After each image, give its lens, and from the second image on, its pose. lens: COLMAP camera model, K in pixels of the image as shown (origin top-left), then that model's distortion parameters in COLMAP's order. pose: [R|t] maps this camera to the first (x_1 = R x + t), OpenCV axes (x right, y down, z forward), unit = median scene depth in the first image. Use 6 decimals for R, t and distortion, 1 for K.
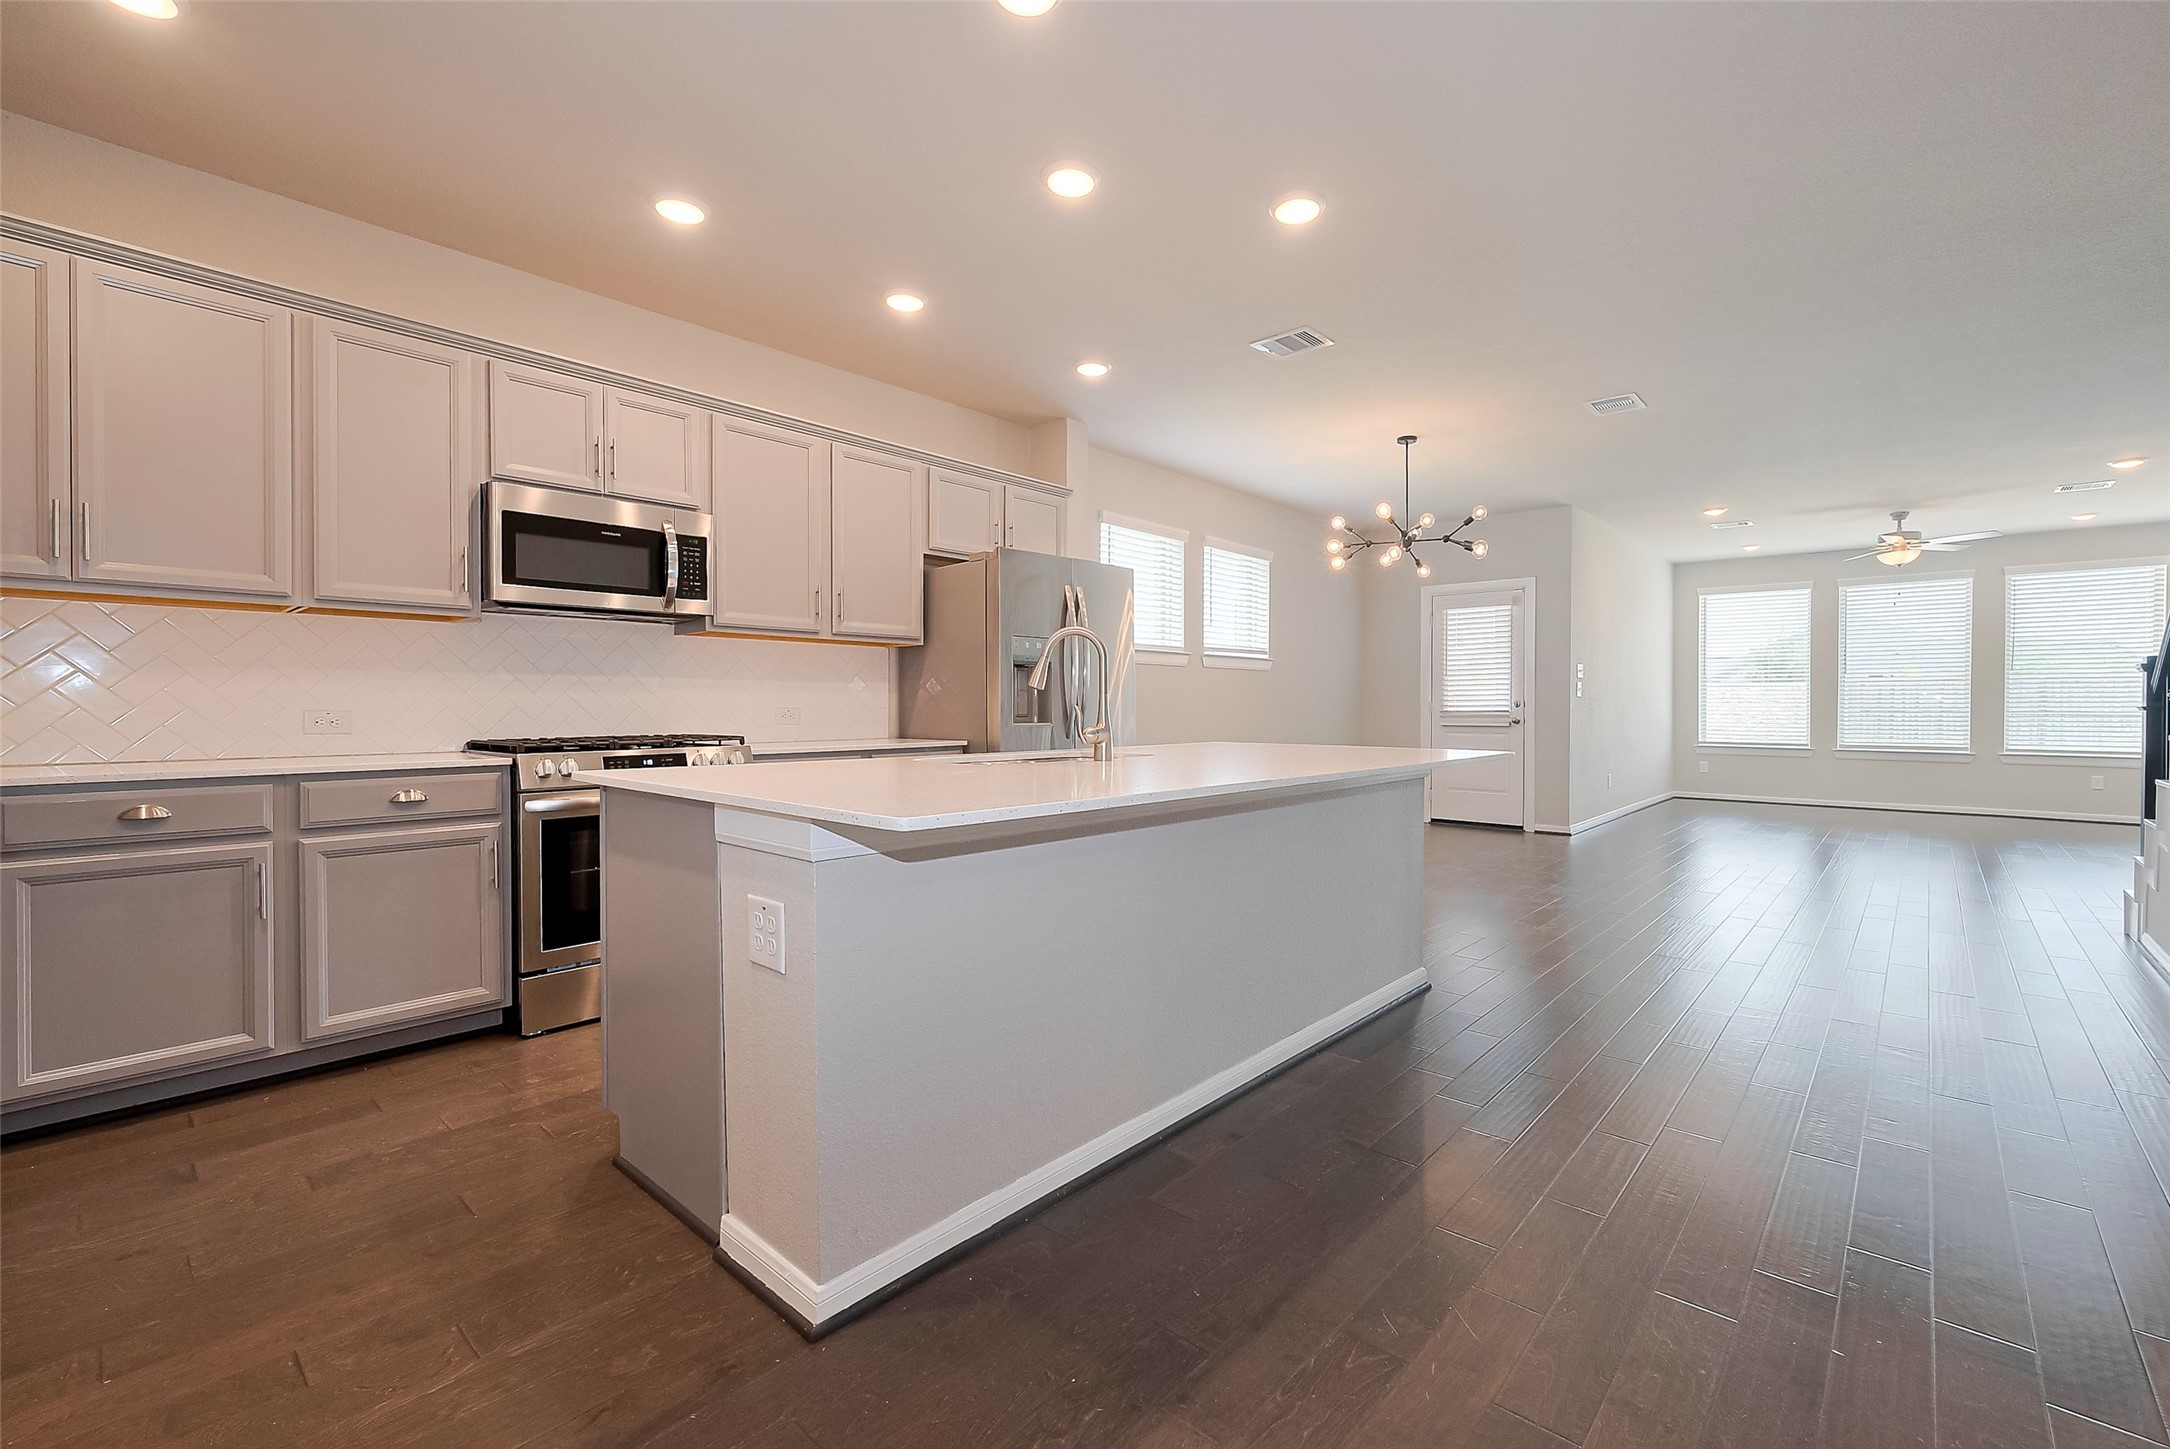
lens RADIAL K [[932.4, 0, 1140.7], [0, 932.4, 719.8], [0, 0, 1]] dist [-0.003728, 0.001575]
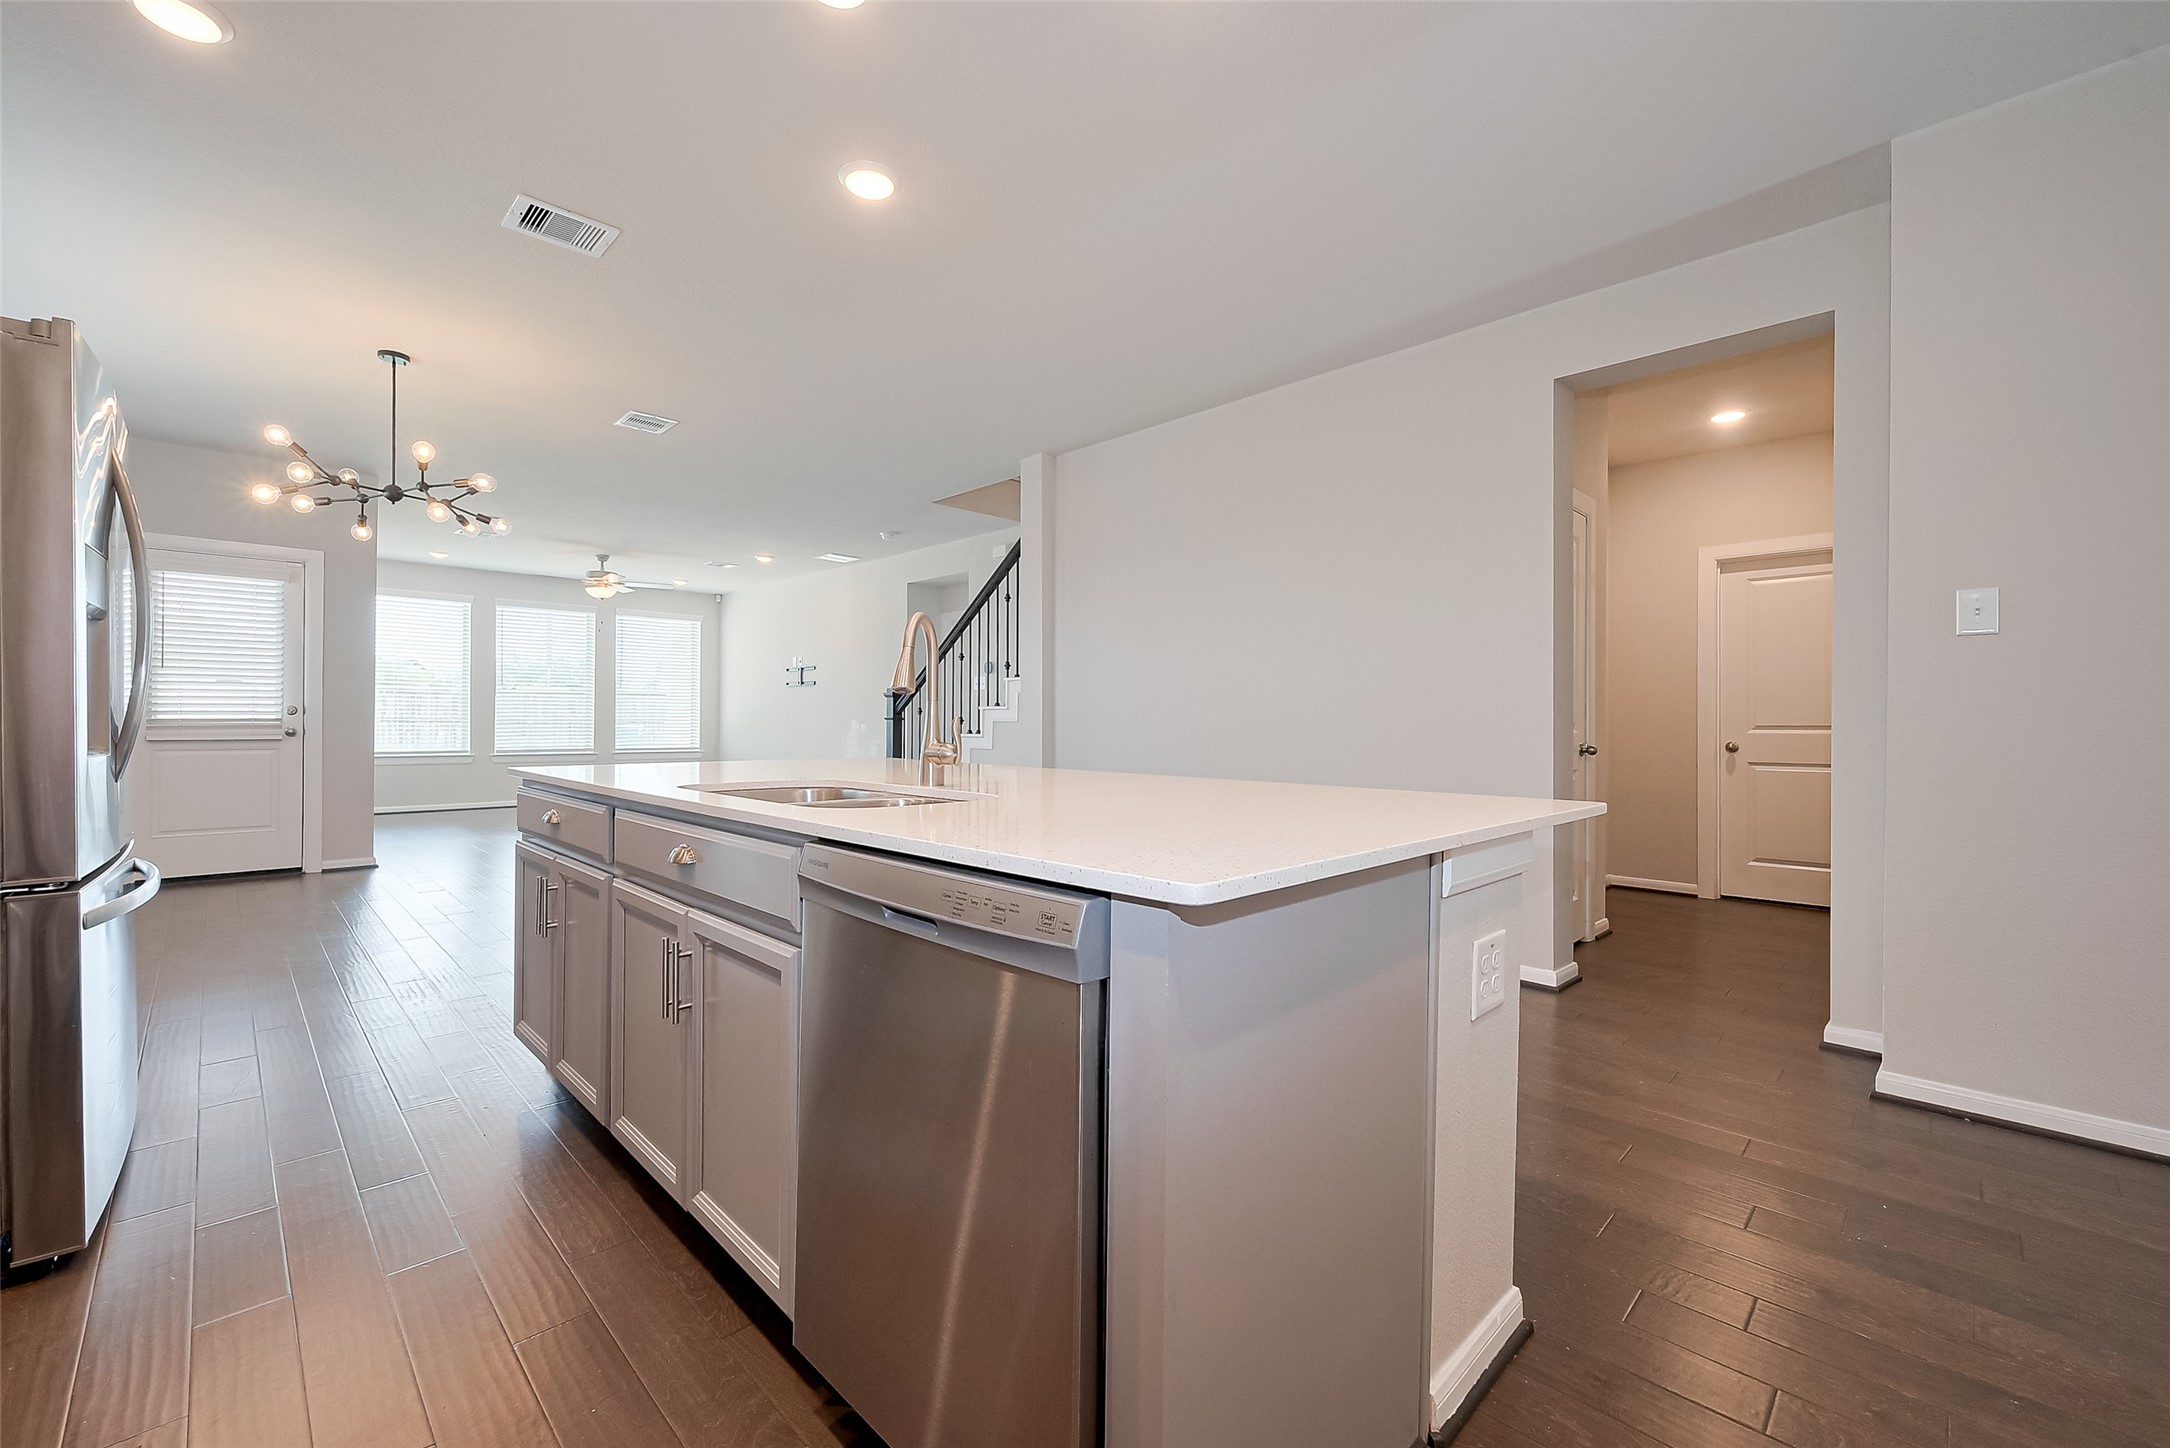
lens RADIAL K [[887.2, 0, 1078.0], [0, 887.2, 722.3], [0, 0, 1]] dist [-0.001767, -0.001503]
pose [[0.082410, 0.000232, 0.996598, -0.614405], [0.003896, 0.999992, -0.000555, -0.009390], [-0.996591, 0.003929, 0.082409, 0.655917]]
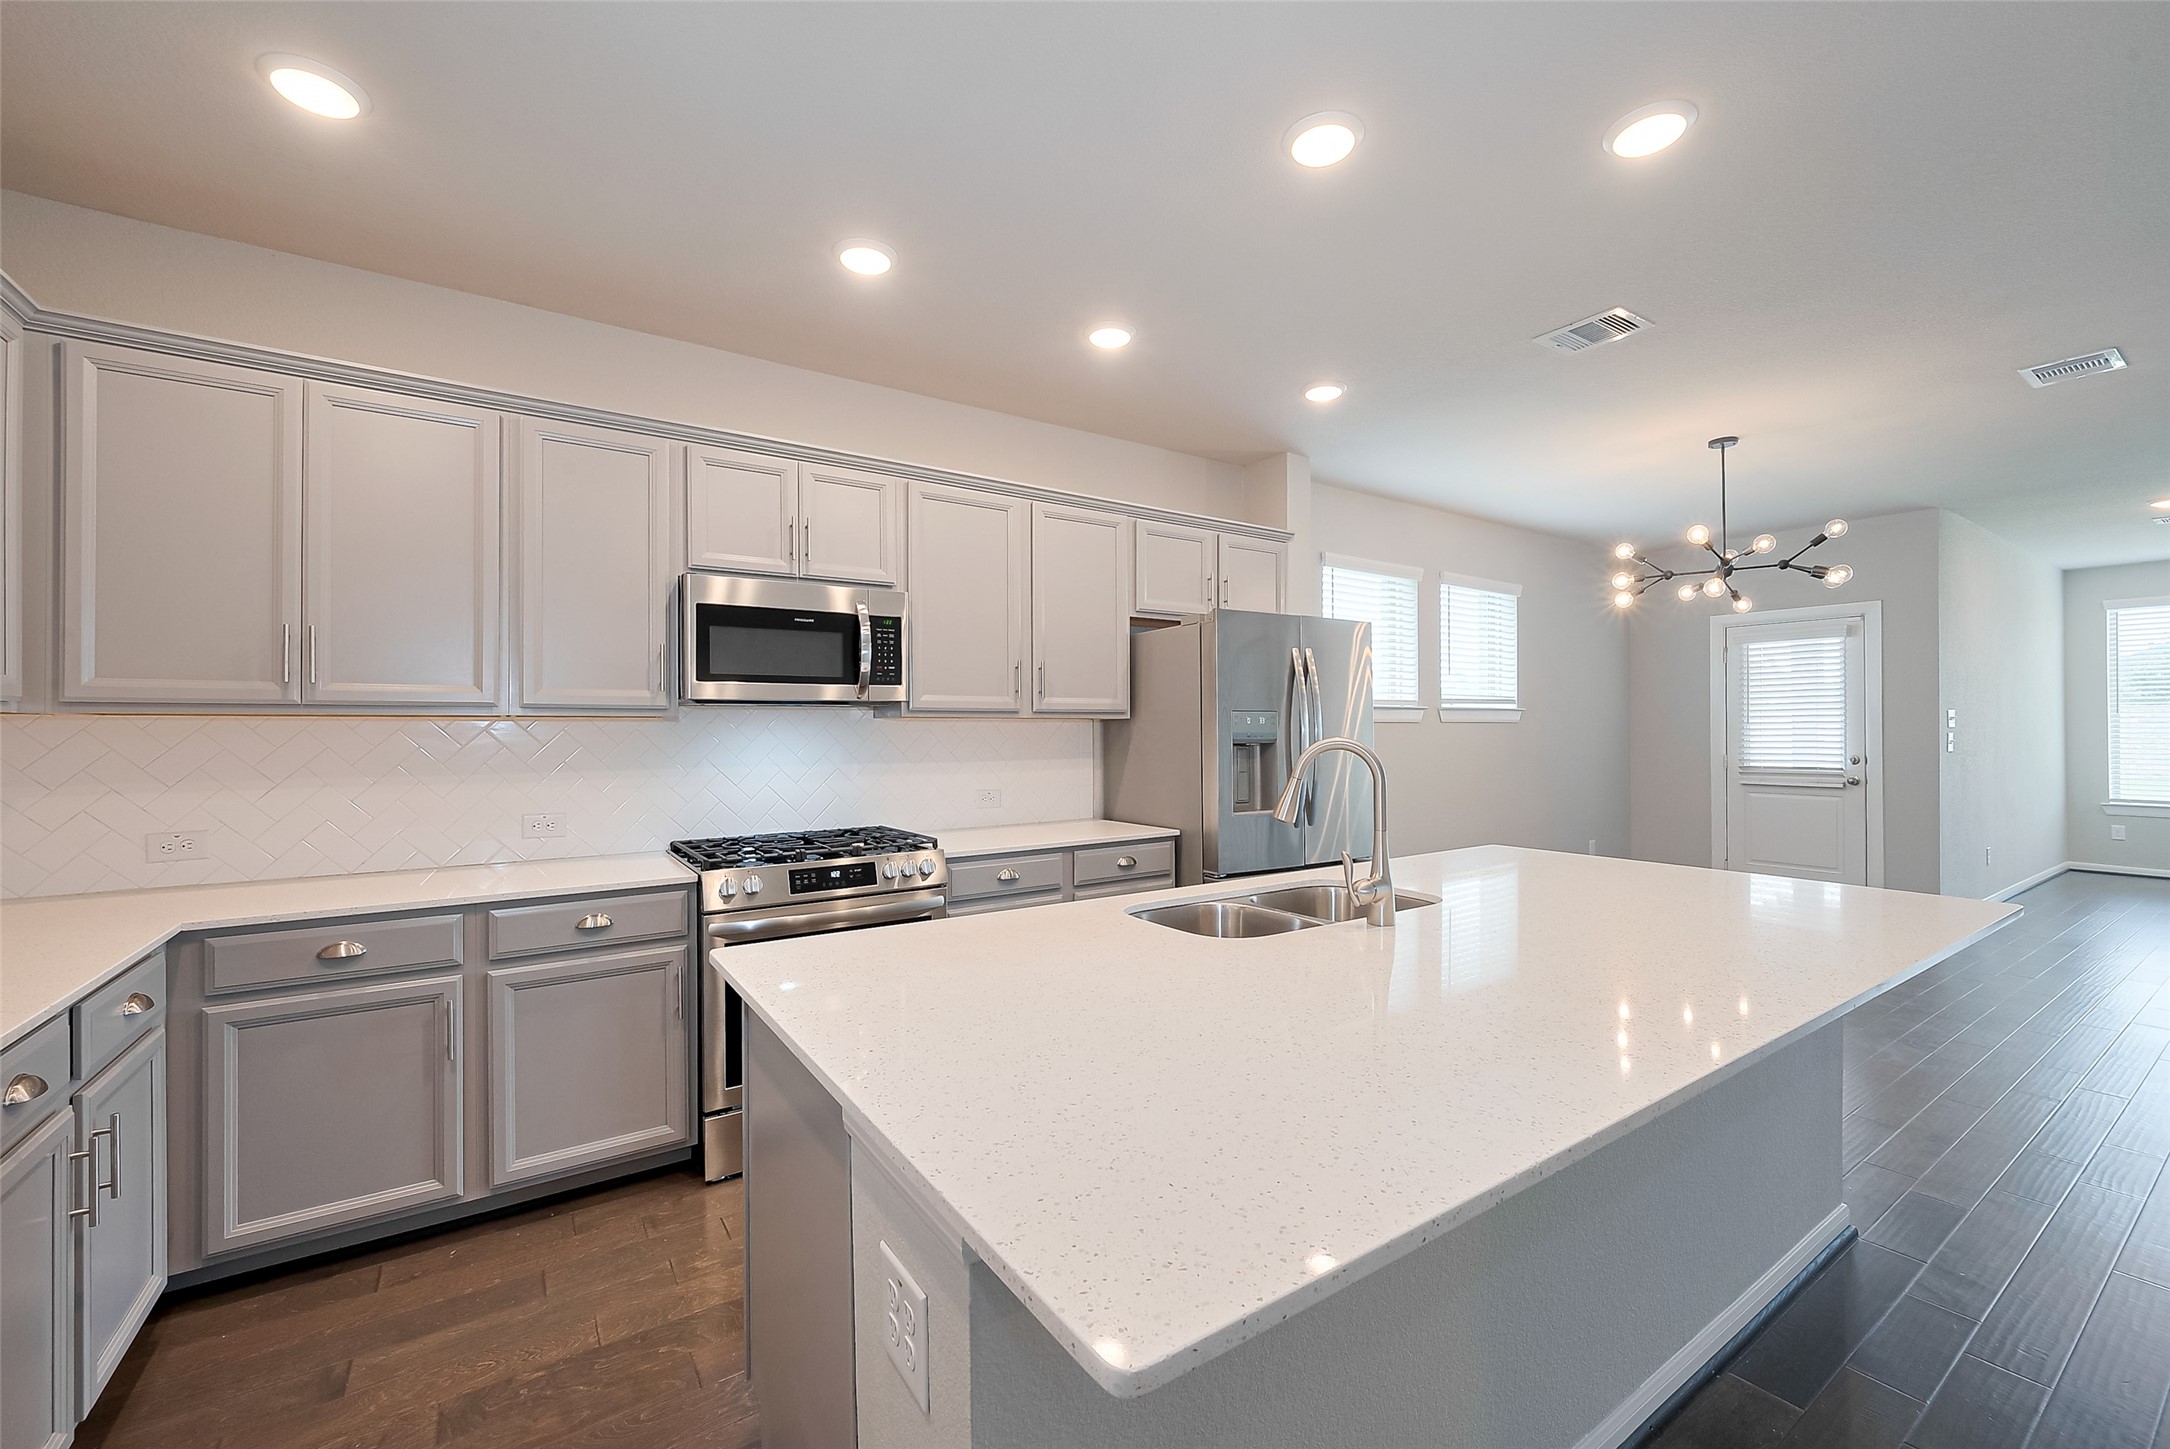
lens RADIAL K [[887.2, 0, 1093.3], [0, 887.2, 727.8], [0, 0, 1]] dist [-0.001767, -0.001503]
pose [[0.965489, -0.006818, -0.260354, -0.061068], [0.002960, 0.999880, -0.015207, -0.078782], [0.260426, 0.013912, 0.965393, 0.224591]]
